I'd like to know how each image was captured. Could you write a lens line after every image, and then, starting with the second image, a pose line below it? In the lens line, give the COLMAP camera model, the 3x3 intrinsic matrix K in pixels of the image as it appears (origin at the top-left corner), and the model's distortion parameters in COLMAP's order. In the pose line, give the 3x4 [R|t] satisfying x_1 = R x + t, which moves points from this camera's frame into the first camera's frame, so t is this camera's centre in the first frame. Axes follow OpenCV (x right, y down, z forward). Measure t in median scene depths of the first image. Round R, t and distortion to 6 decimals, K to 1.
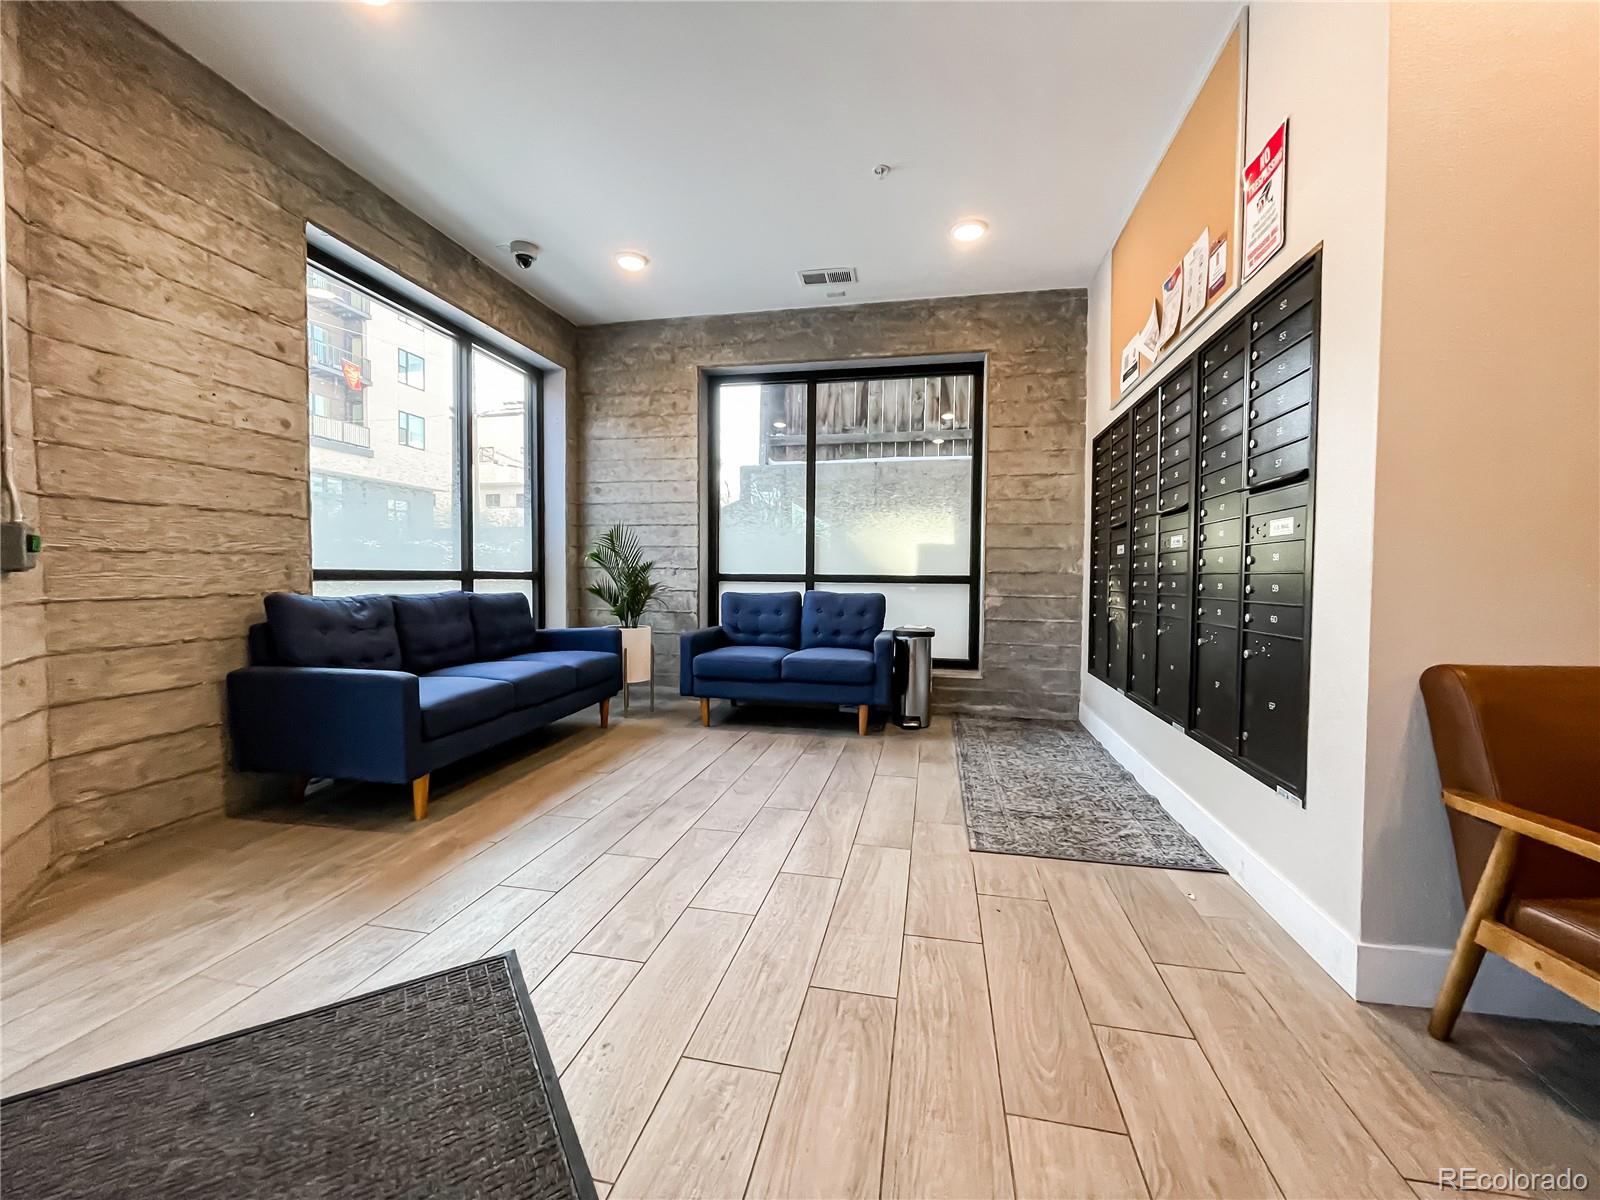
lens RADIAL K [[632.9, 0, 800.0], [0, 632.9, 600.0], [0, 0, 1]] dist [-0.009295, 0.000463]
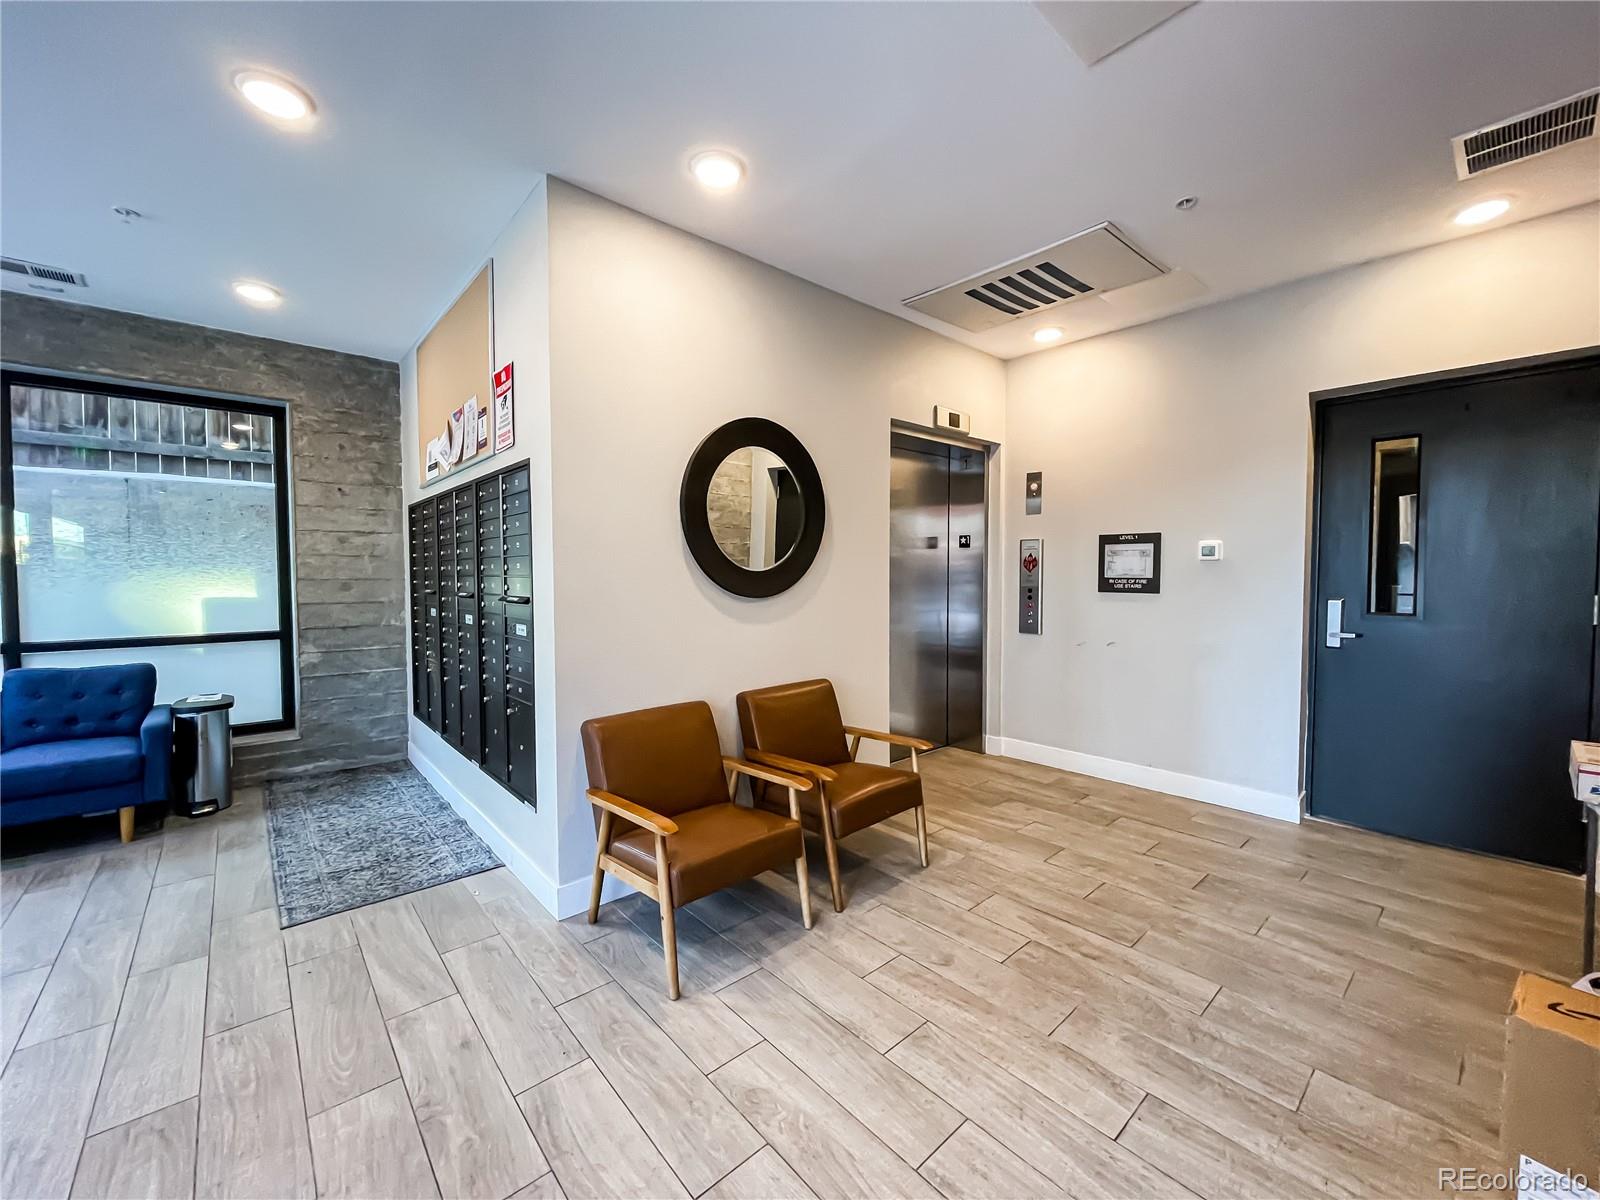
lens RADIAL K [[632.9, 0, 800.0], [0, 632.9, 600.0], [0, 0, 1]] dist [-0.009295, 0.000463]
pose [[0.590951, -0.039830, 0.805723, -0.035135], [0.030118, 0.999173, 0.027303, -0.117649], [-0.806145, 0.008132, 0.591662, -0.248246]]
